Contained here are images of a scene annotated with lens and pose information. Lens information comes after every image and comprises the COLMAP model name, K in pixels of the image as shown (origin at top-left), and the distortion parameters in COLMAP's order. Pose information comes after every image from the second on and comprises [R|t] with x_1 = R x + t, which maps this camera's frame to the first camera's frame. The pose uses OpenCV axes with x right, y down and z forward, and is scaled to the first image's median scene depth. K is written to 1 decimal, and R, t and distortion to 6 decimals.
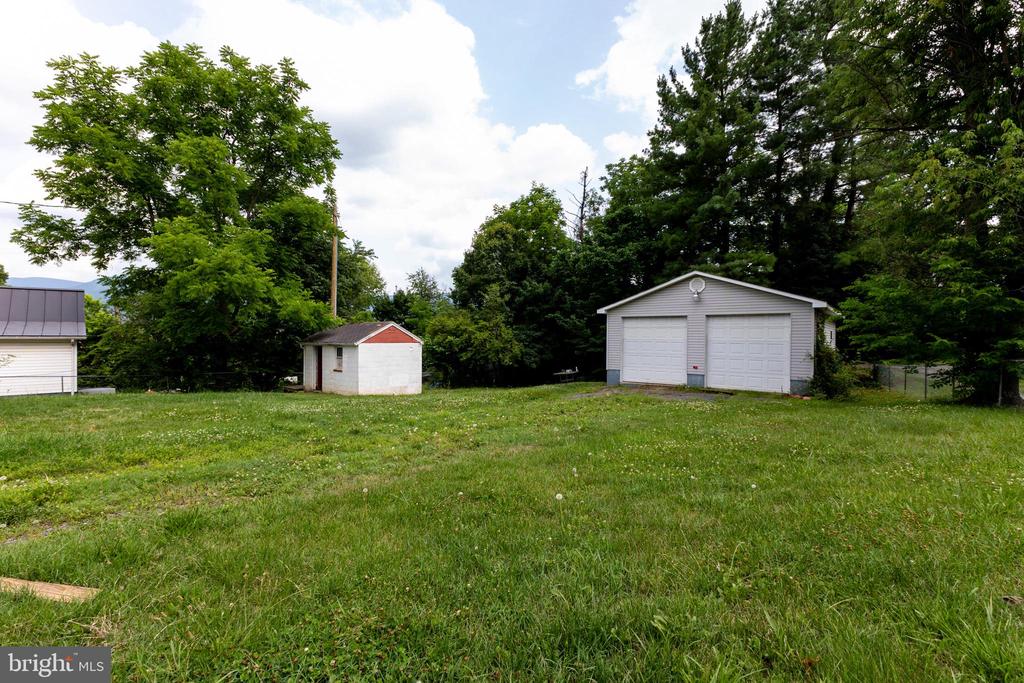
lens RADIAL K [[454.5, 0, 510.9], [0, 454.5, 345.9], [0, 0, 1]] dist [-0.000095, 0.000394]
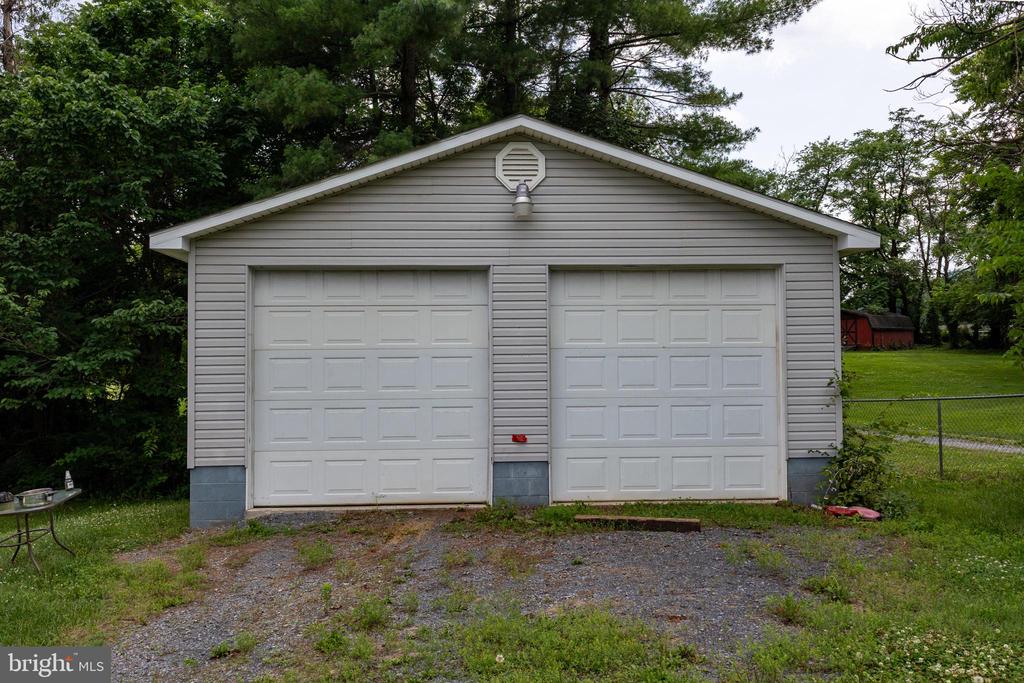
lens RADIAL K [[859.2, 0, 511.0], [0, 859.2, 338.1], [0, 0, 1]] dist [0.030337, 0.001690]
pose [[0.751847, 0.005266, 0.659317, 0.025265], [0.025809, 0.998967, -0.037410, 0.001774], [-0.658832, 0.045143, 0.750934, 0.565152]]
